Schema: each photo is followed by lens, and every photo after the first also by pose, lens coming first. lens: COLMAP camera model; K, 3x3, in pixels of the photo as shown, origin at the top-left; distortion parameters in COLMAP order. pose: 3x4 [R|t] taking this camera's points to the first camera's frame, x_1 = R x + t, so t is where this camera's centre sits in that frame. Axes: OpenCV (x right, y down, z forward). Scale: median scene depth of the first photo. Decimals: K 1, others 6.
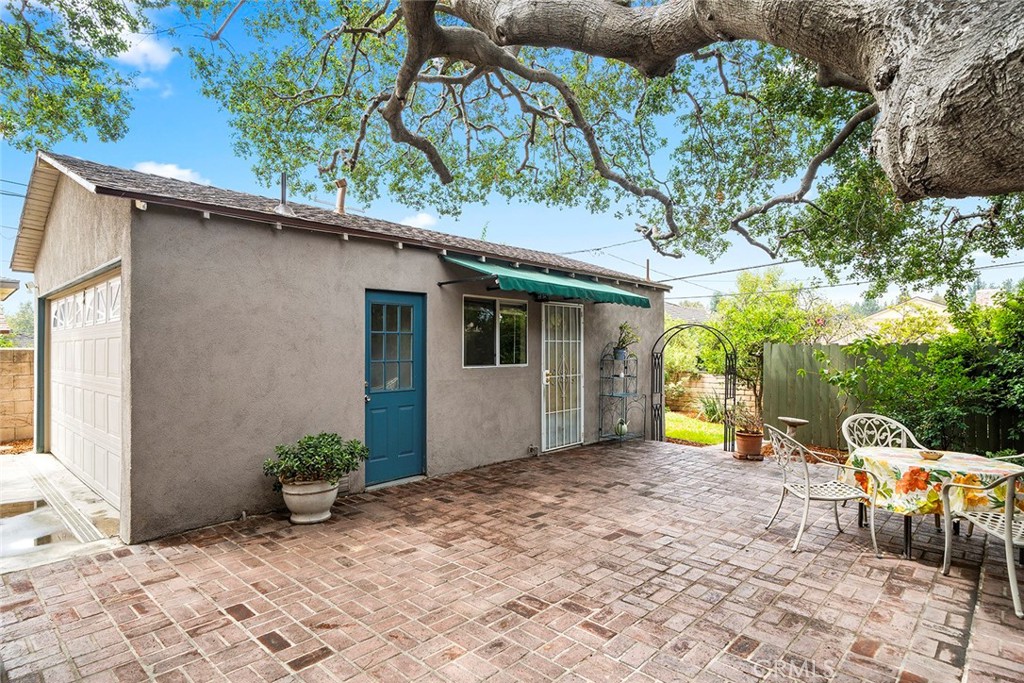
lens RADIAL K [[536.0, 0, 509.6], [0, 536.0, 340.8], [0, 0, 1]] dist [-0.000300, -0.000095]
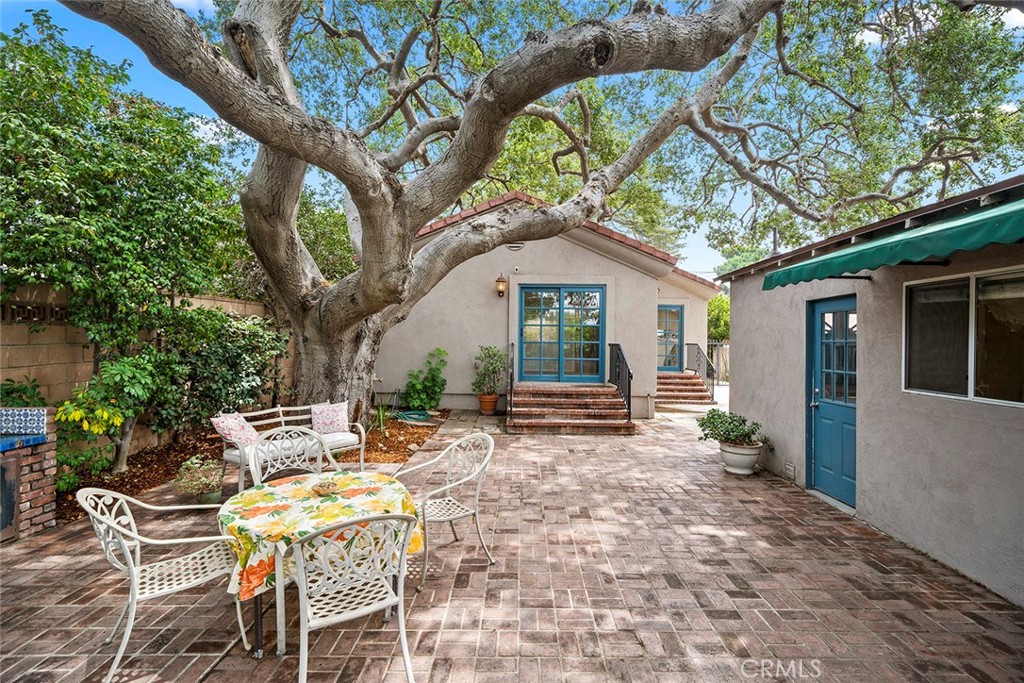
lens RADIAL K [[470.5, 0, 511.8], [0, 470.5, 343.5], [0, 0, 1]] dist [0.001165, 0.000095]
pose [[-0.737623, -0.002045, -0.675209, 0.837761], [-0.001854, 0.999998, -0.001003, -0.009965], [0.675210, 0.000512, -0.737626, 1.357723]]
